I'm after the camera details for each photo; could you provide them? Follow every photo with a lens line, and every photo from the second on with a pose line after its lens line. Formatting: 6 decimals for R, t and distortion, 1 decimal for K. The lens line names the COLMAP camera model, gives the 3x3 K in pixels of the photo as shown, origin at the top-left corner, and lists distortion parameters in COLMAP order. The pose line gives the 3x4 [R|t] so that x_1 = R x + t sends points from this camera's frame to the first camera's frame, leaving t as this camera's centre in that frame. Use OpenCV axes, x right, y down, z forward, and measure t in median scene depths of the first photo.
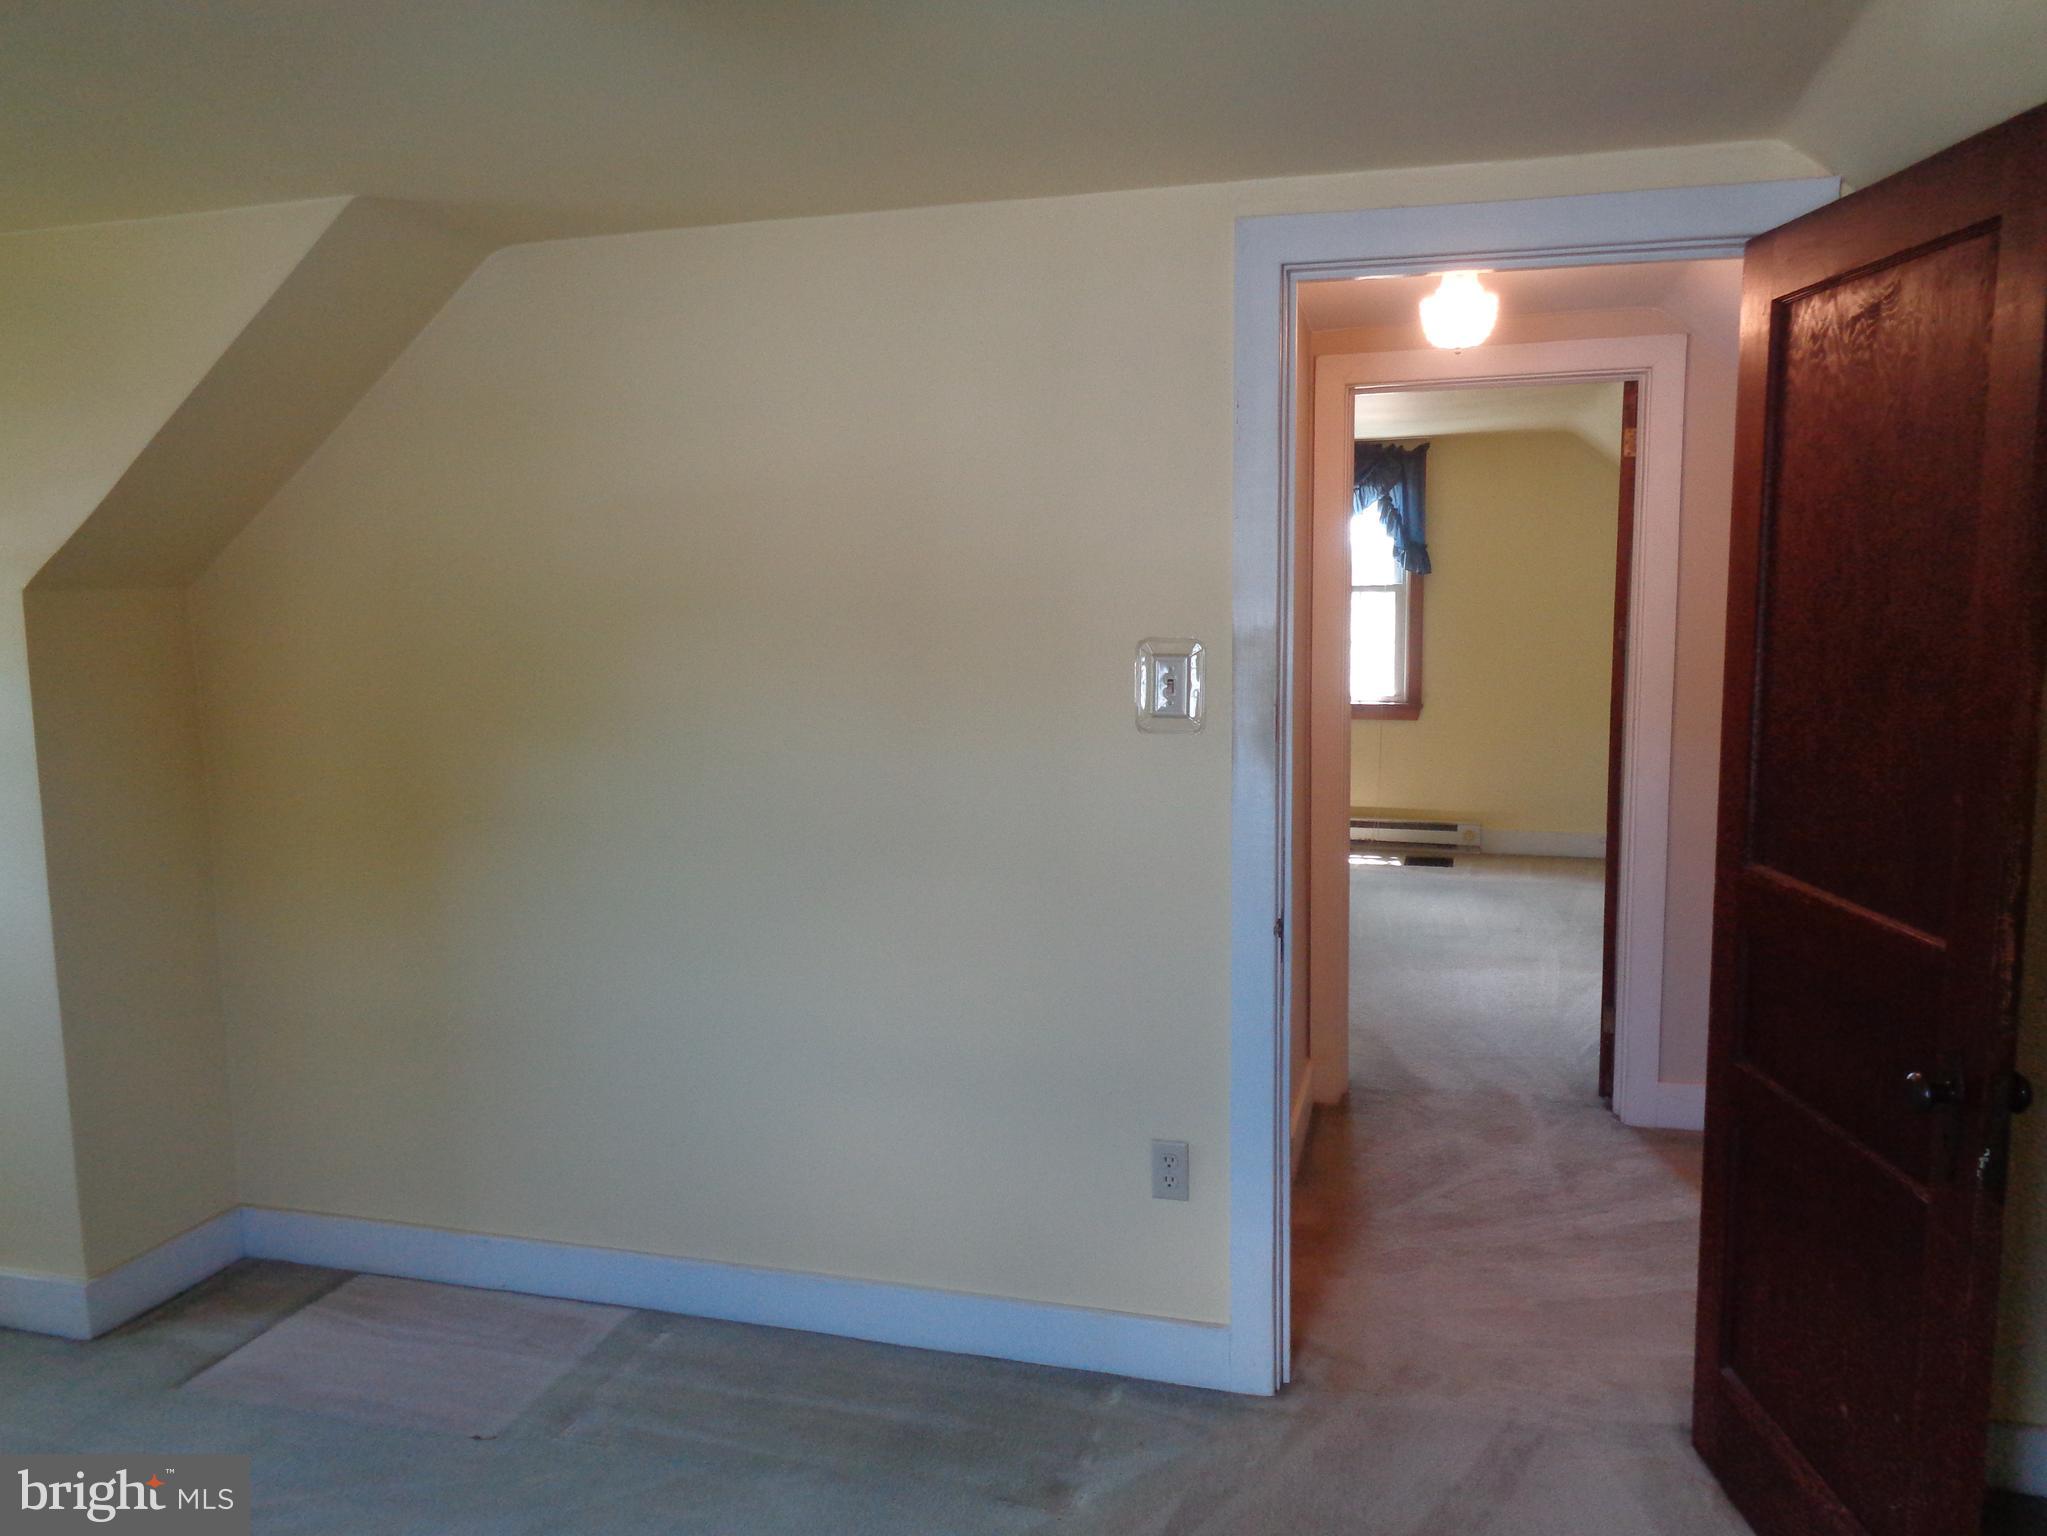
lens RADIAL K [[1522.5, 0, 1038.7], [0, 1522.5, 788.8], [0, 0, 1]] dist [0.012804, 0.000138]
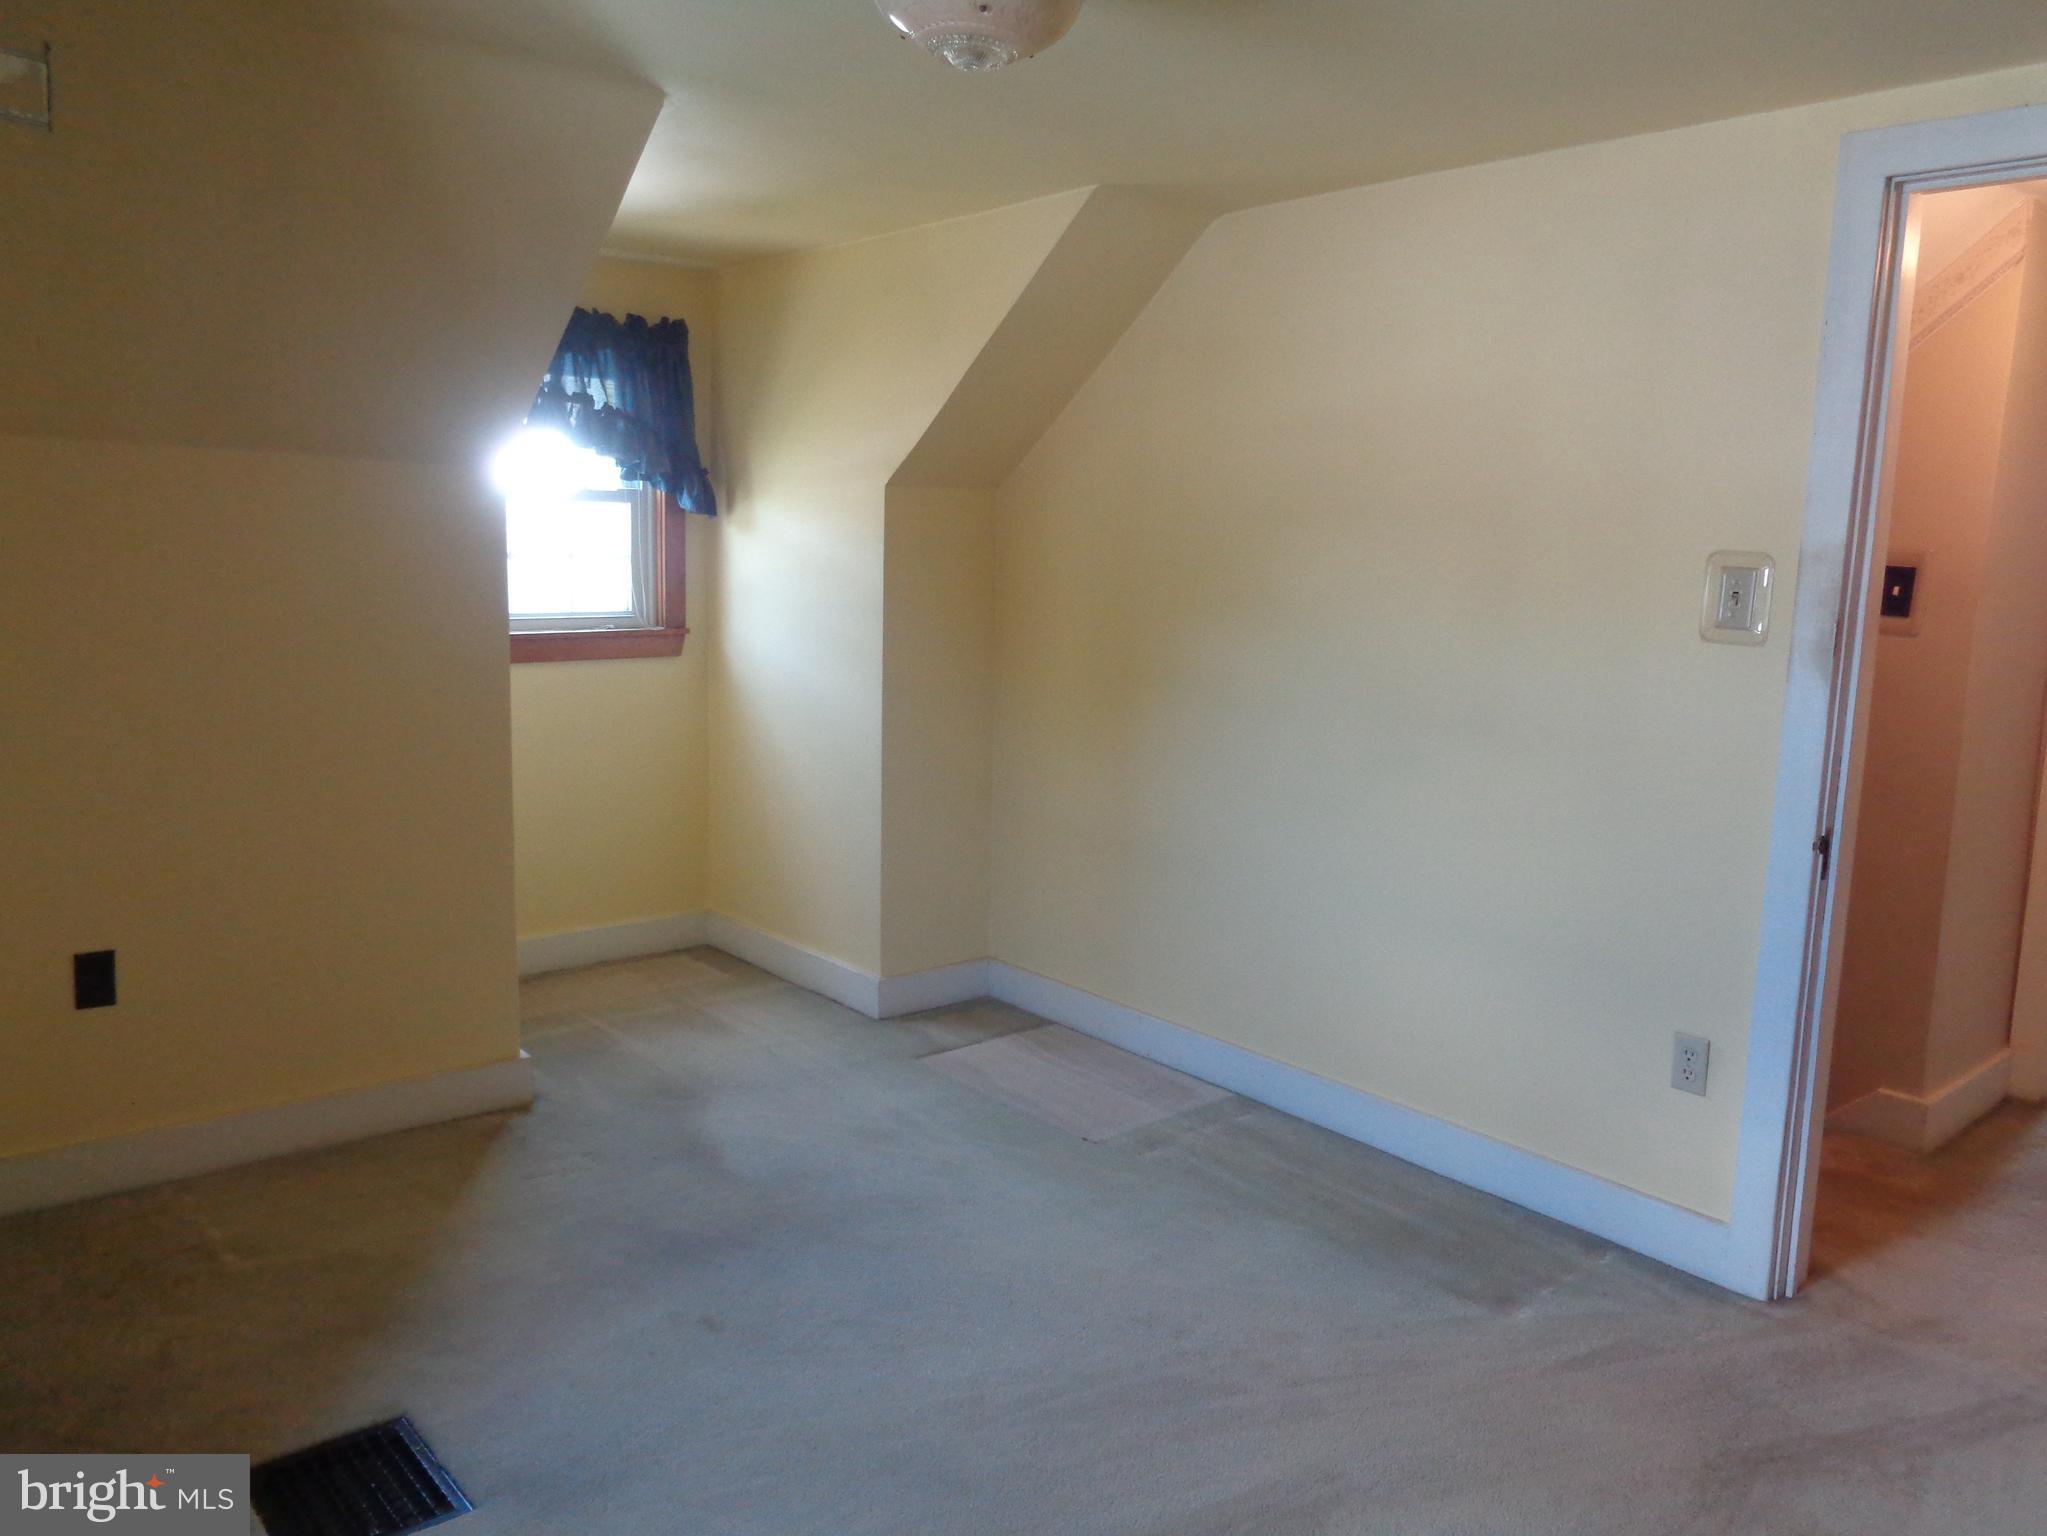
lens RADIAL K [[1522.5, 0, 1007.3], [0, 1522.5, 758.8], [0, 0, 1]] dist [0.012804, 0.000138]
pose [[0.833726, 0.116909, -0.539661, 0.237288], [-0.102431, 0.993112, 0.056897, 0.031439], [0.542595, 0.007841, 0.839958, -0.133662]]
